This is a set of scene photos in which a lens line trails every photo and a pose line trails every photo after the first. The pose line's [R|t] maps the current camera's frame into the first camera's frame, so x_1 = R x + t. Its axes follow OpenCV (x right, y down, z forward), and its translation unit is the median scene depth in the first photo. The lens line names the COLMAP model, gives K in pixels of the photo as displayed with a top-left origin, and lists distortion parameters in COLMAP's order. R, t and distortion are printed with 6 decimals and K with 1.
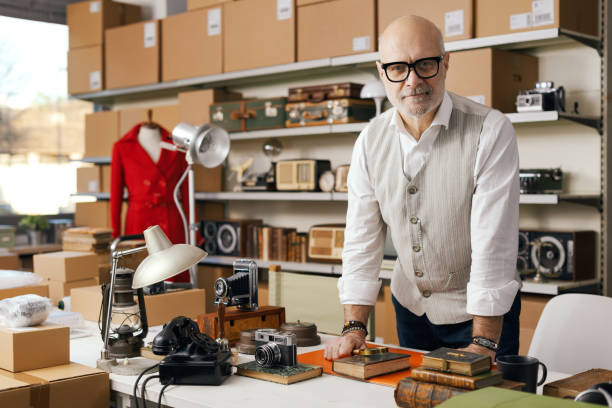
lens RADIAL K [[870.3, 0, 301.9], [0, 870.3, 206.3], [0, 0, 1]] dist [0.007315, 0.000000]
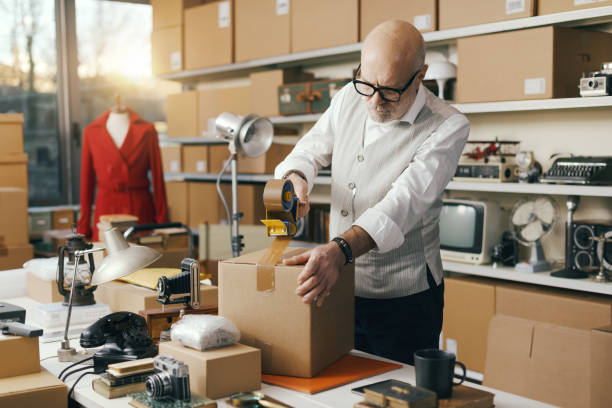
lens RADIAL K [[870.3, 0, 305.7], [0, 870.3, 205.3], [0, 0, 1]] dist [0.007315, 0.000000]
pose [[0.987654, 0.009972, -0.156331, 0.086557], [-0.003959, 0.999242, 0.038724, -0.022323], [0.156599, -0.037627, 0.986945, 0.035066]]
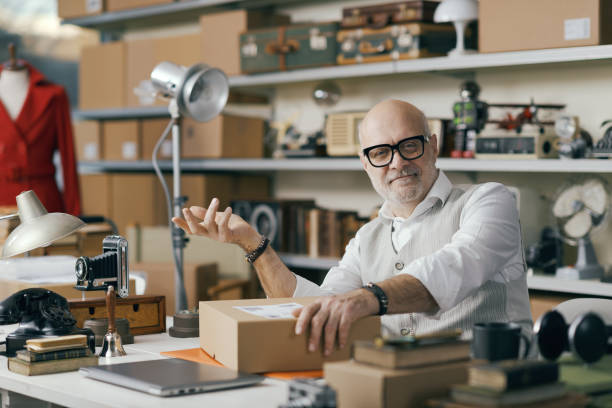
lens RADIAL K [[1451.1, 0, 316.3], [0, 1451.1, 200.0], [0, 0, 1]] dist [-0.025069, 0.000000]
pose [[0.989501, 0.005735, -0.144413, 0.133985], [-0.004961, 0.999971, 0.005721, 0.010775], [0.144441, -0.004945, 0.989501, -0.150166]]
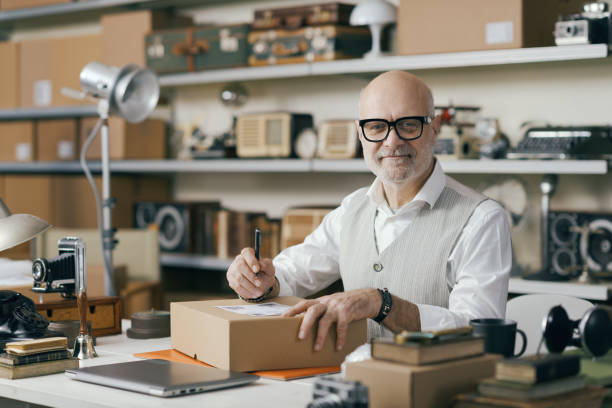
lens RADIAL K [[1452.5, 0, 307.5], [0, 1452.5, 200.8], [0, 0, 1]] dist [-0.021775, 0.000000]
pose [[0.999388, 0.002158, -0.034905, 0.069558], [-0.002025, 0.999991, 0.003840, 0.012390], [0.034913, -0.003767, 0.999383, -0.160819]]
